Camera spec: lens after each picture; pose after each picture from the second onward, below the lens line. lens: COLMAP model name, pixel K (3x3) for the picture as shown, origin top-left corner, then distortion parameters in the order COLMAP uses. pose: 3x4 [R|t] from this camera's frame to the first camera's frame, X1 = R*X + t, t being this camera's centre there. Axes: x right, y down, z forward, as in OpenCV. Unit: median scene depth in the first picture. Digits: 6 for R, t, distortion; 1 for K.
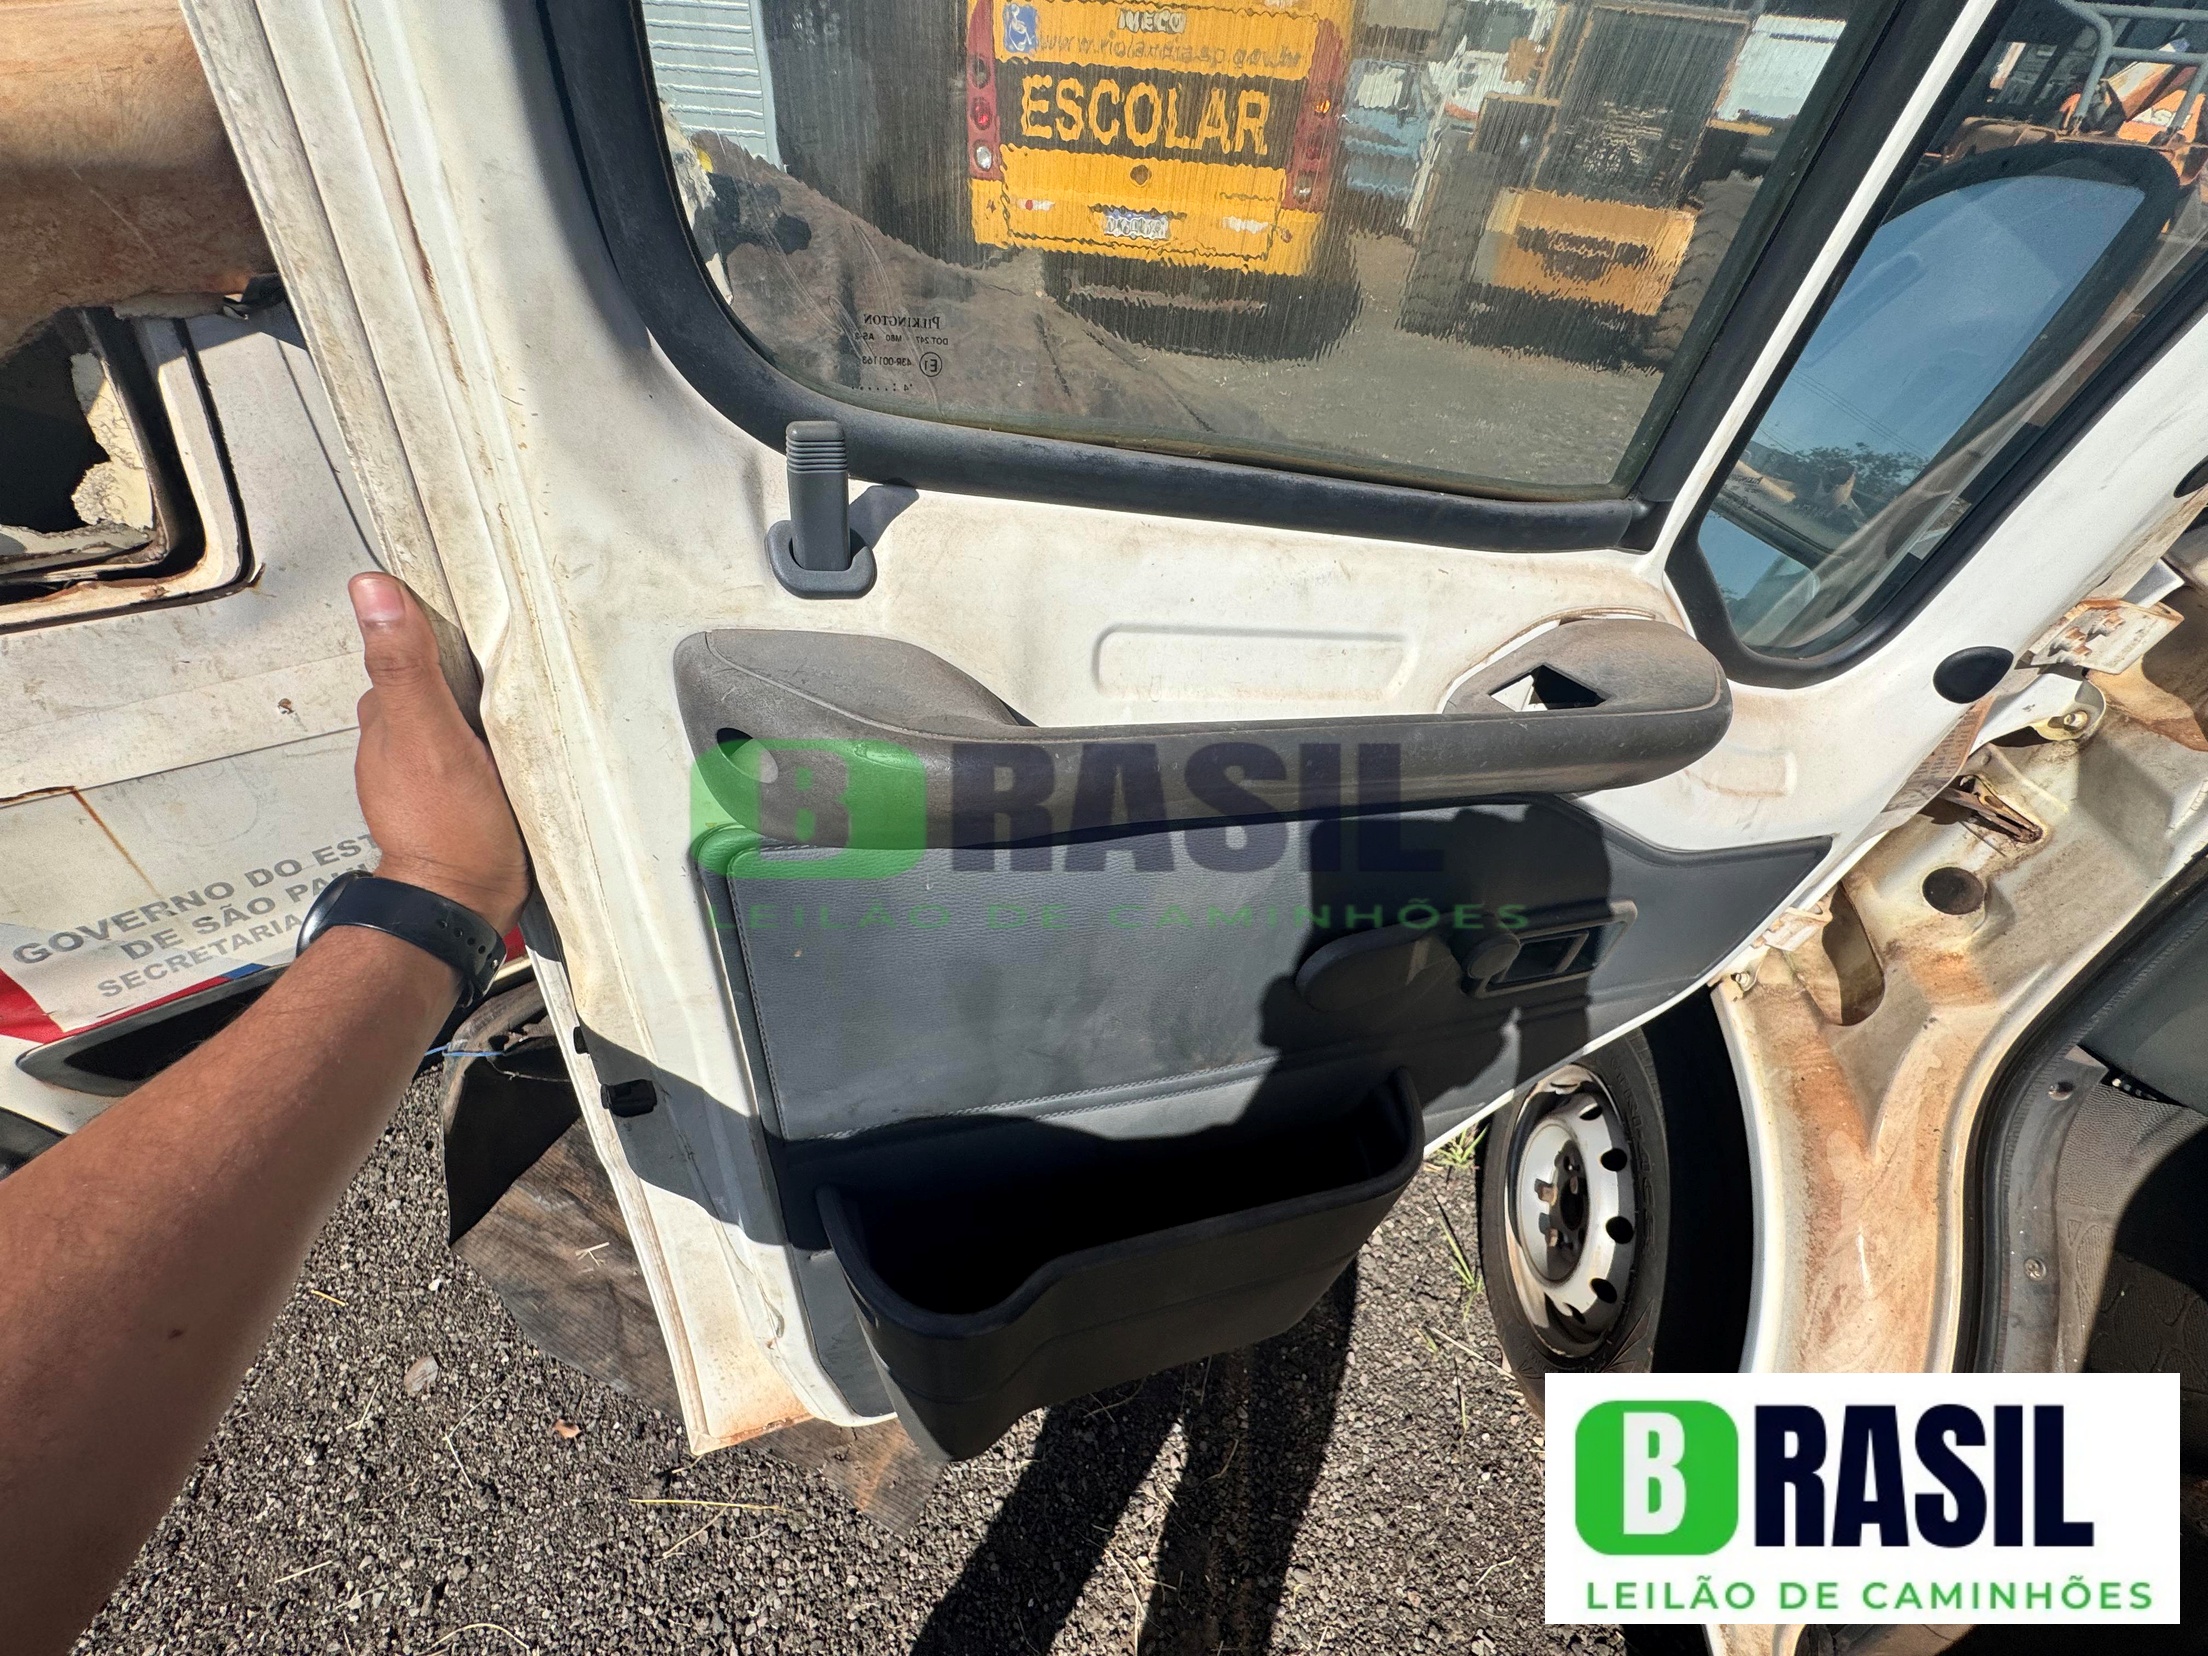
lens RADIAL K [[889.9, 0, 1103.0], [0, 889.9, 832.0], [0, 0, 1]] dist [-0.003549, -0.000032]
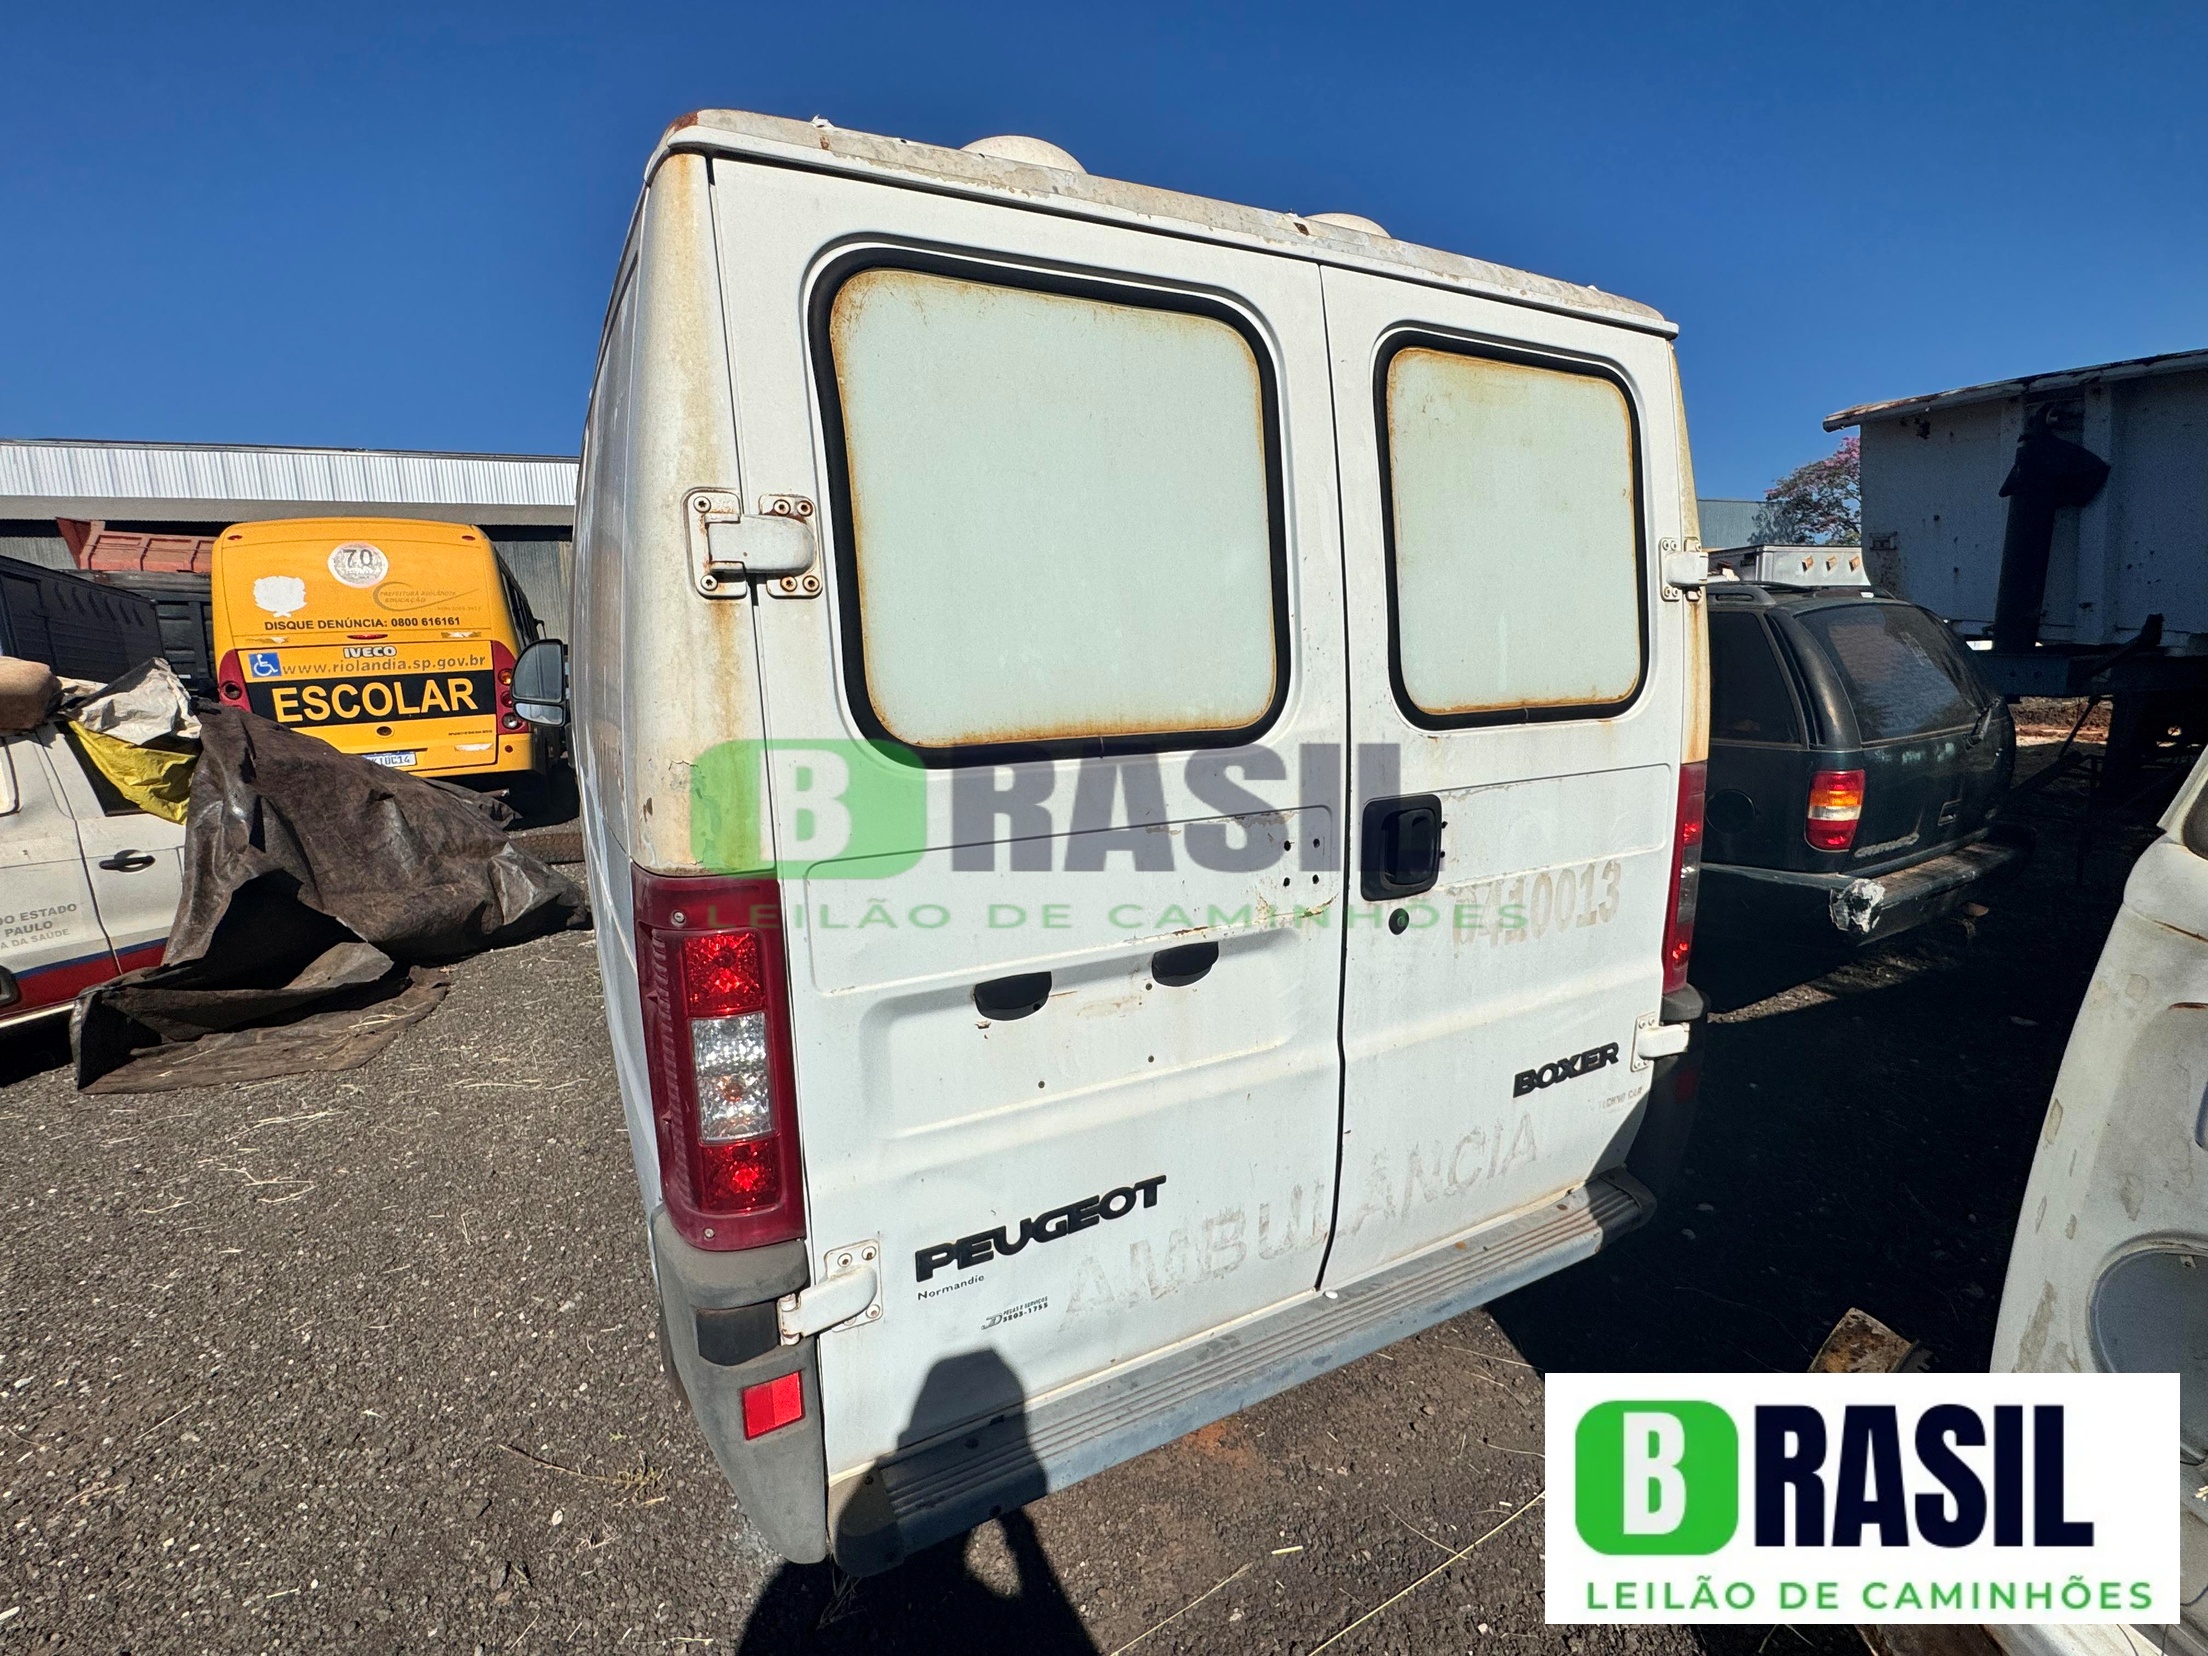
lens RADIAL K [[1030.5, 0, 1104.0], [0, 1030.5, 828.0], [0, 0, 1]] dist [-0.003108, -0.000166]
pose [[0.795862, -0.194565, 0.573365, -0.016109], [0.466597, 0.800570, -0.375998, 0.593428], [-0.385863, 0.566773, 0.727928, -0.615849]]
